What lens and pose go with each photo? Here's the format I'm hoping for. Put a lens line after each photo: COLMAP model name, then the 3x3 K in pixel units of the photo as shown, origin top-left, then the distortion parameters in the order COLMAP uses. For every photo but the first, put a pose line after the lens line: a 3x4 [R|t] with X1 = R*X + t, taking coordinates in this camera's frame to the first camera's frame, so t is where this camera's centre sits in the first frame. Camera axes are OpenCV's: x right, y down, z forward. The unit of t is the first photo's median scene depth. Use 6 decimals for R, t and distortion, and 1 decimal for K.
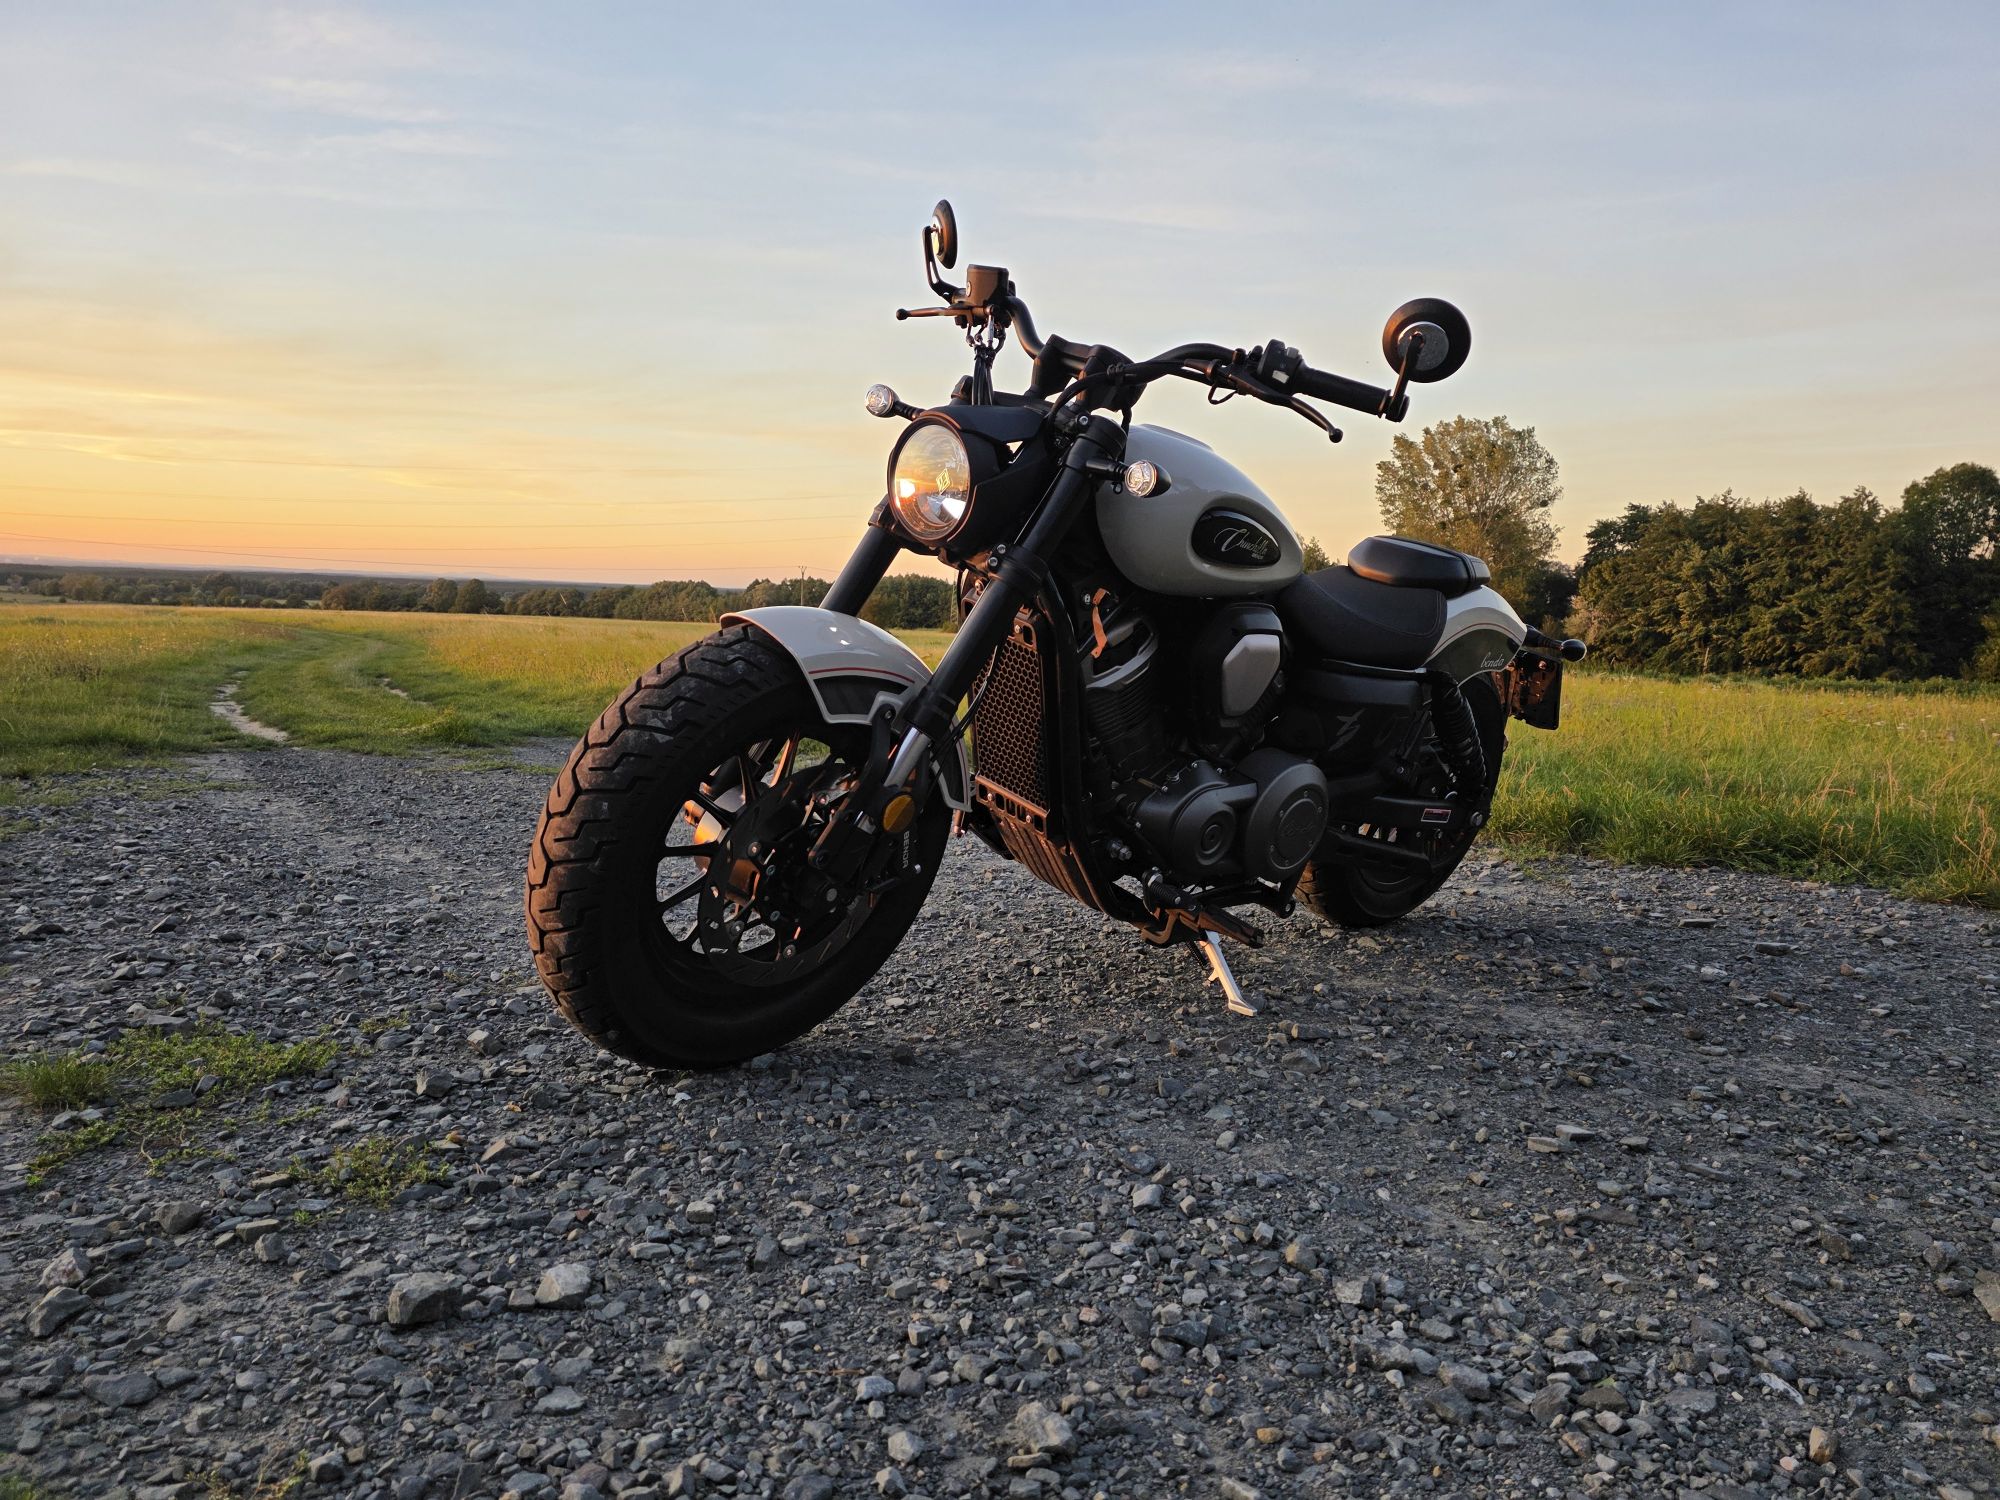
lens RADIAL K [[1354.9, 0, 934.7], [0, 1354.9, 721.2], [0, 0, 1]] dist [0.029196, -0.045018]
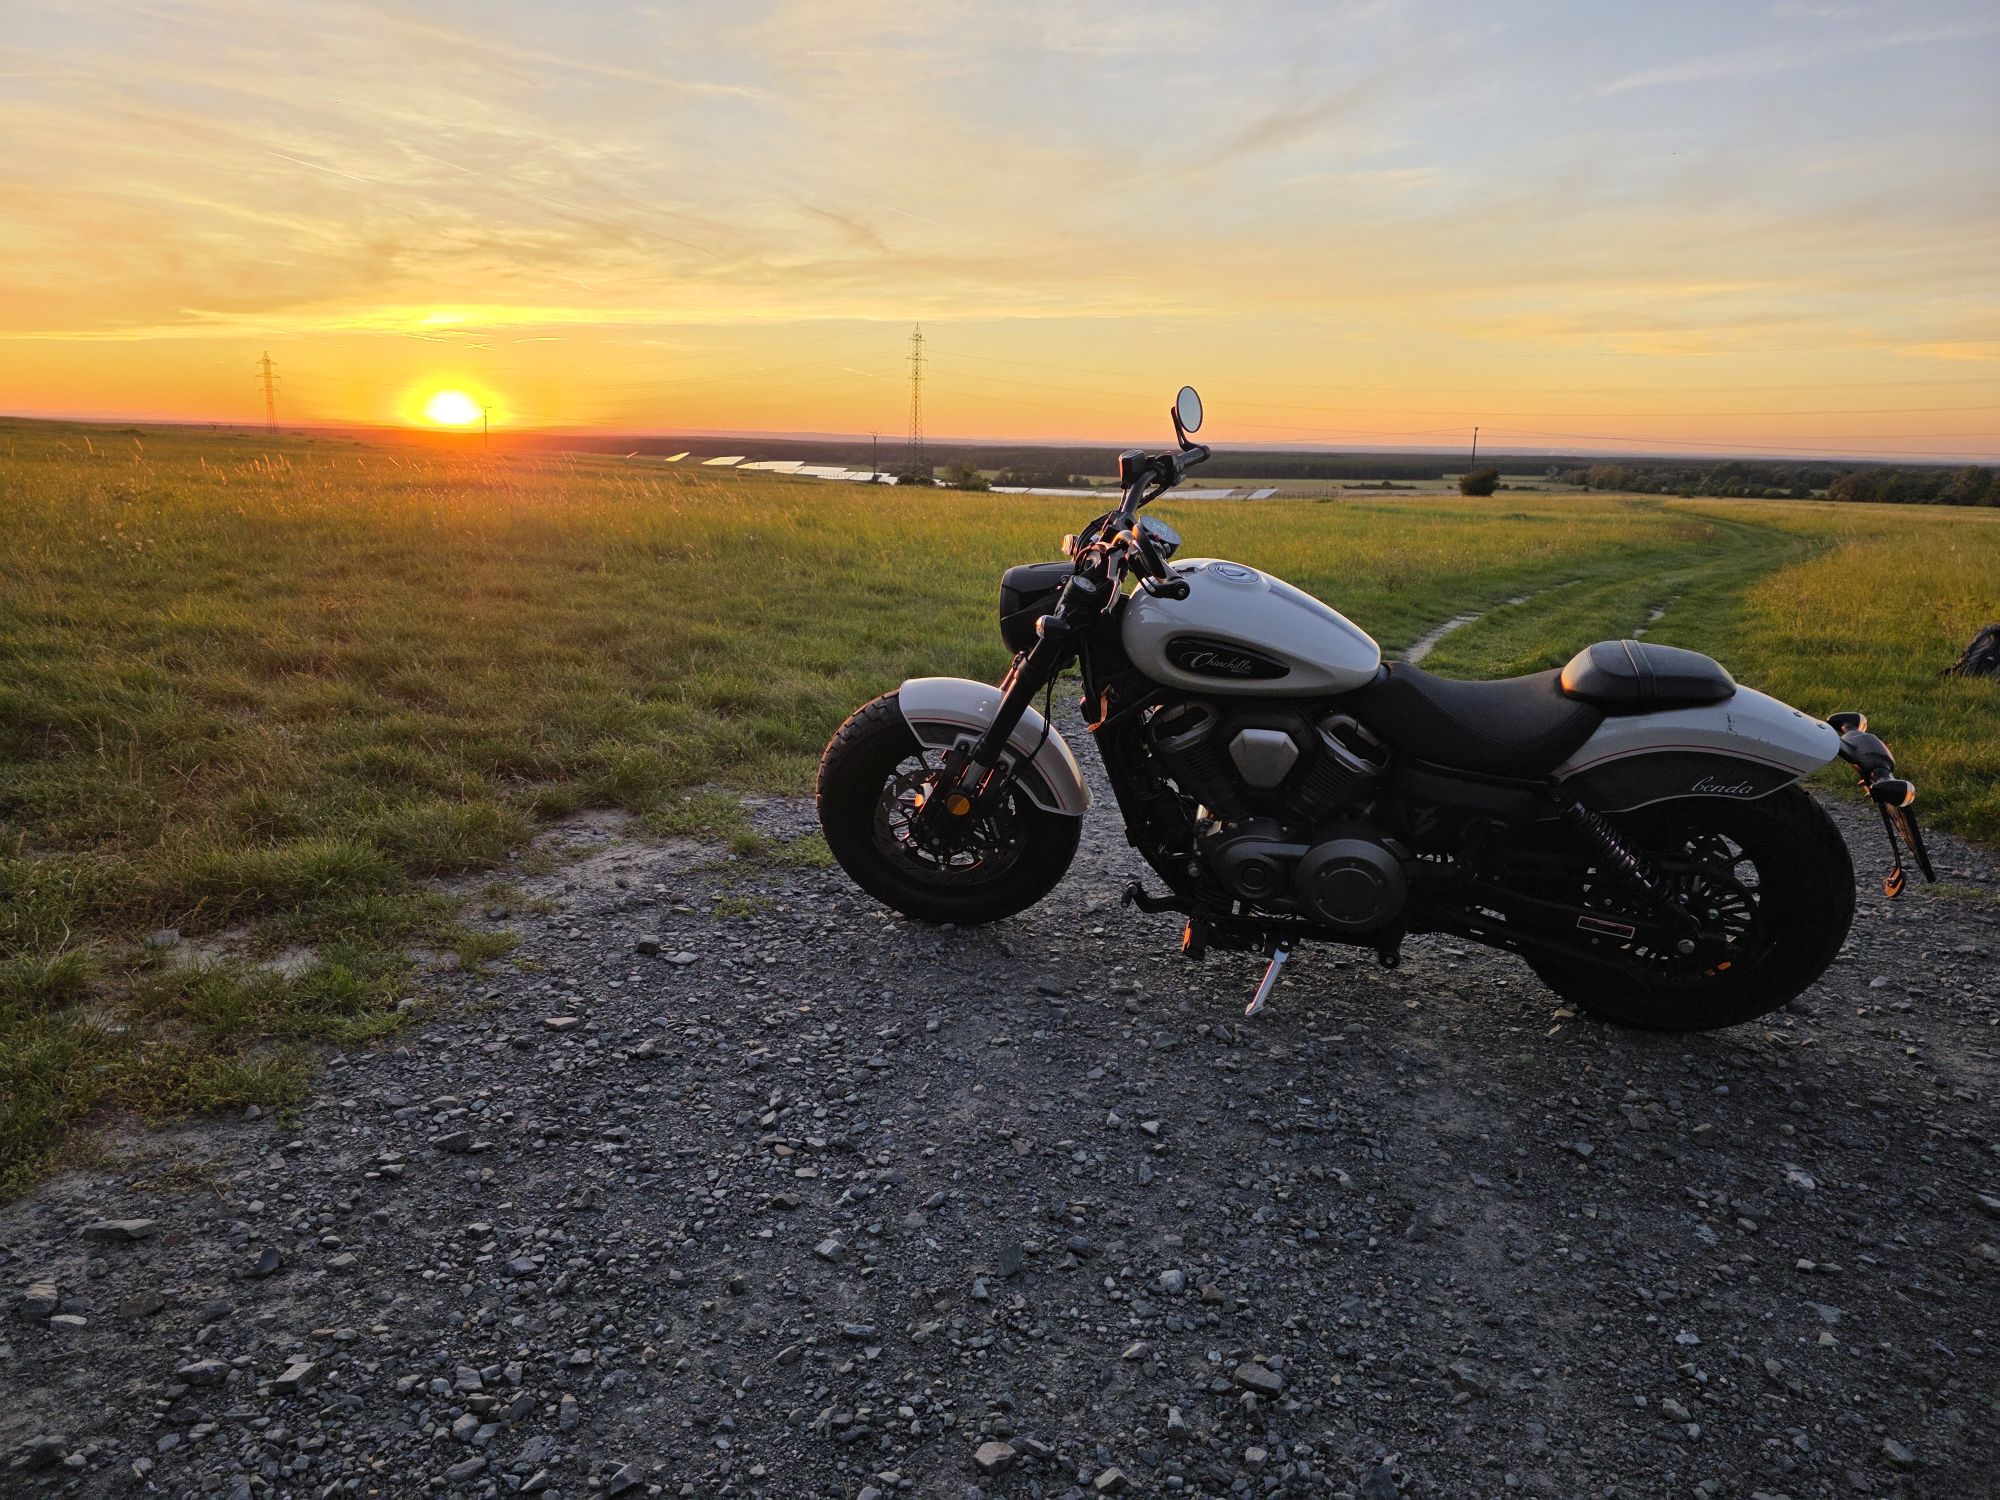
lens RADIAL K [[1354.9, 0, 997.6], [0, 1354.9, 749.2], [0, 0, 1]] dist [0.029196, -0.045018]
pose [[0.500716, 0.170512, -0.848652, 0.100309], [-0.069993, 0.985172, 0.156645, -0.019051], [0.862777, -0.019035, 0.505226, 0.011812]]
